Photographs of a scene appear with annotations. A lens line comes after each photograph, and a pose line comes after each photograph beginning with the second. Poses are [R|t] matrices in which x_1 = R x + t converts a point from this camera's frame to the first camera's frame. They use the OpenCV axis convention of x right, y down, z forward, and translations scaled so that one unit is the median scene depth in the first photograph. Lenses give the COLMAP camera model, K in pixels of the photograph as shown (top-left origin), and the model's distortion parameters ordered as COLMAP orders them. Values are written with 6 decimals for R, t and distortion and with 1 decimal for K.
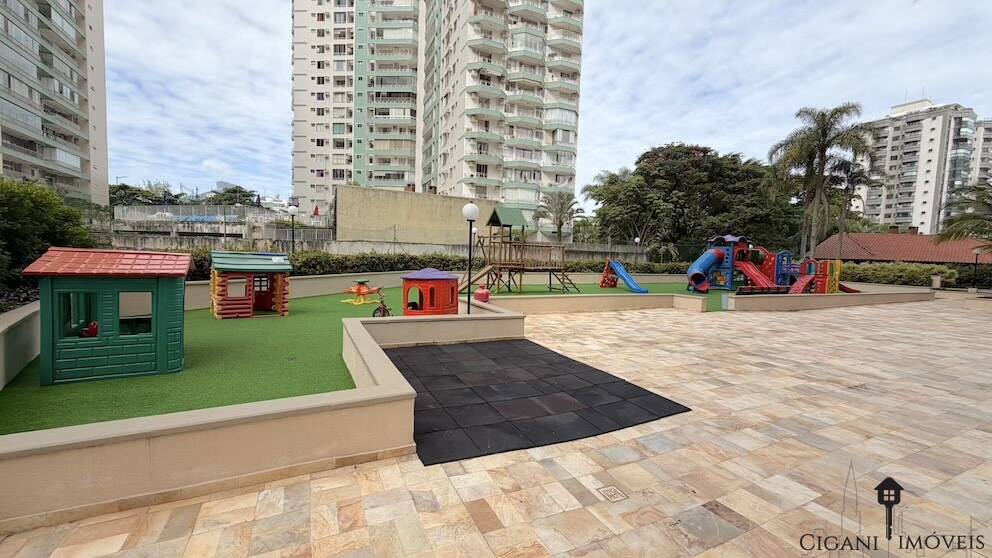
lens RADIAL K [[395.9, 0, 492.1], [0, 395.9, 279.5], [0, 0, 1]] dist [0.001027, -0.000324]
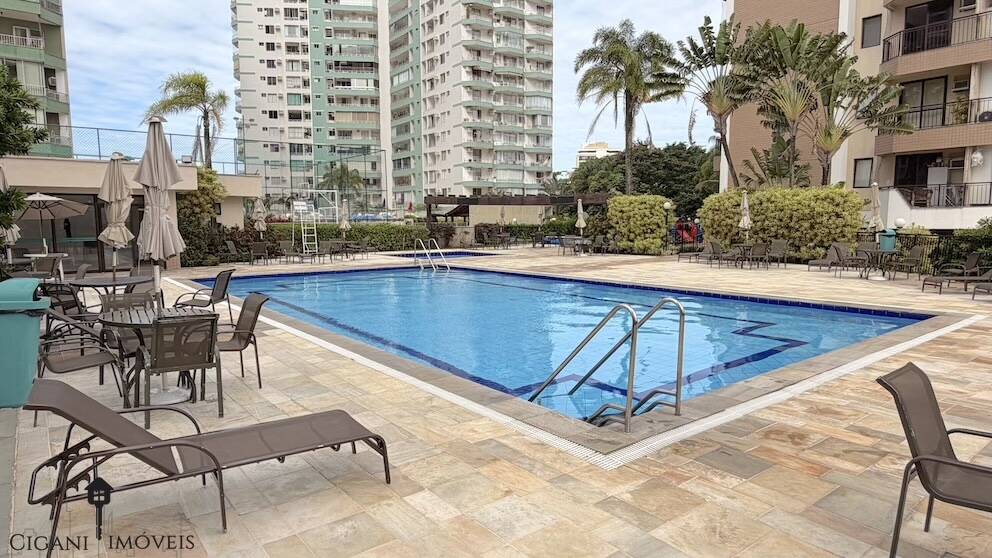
lens RADIAL K [[583.7, 0, 496.0], [0, 583.7, 279.0], [0, 0, 1]] dist [-0.000684, -0.000383]
pose [[0.976049, -0.061412, 0.208705, -0.242757], [0.054197, 0.997724, 0.040117, 0.008116], [-0.210694, -0.027845, 0.977155, -0.452280]]
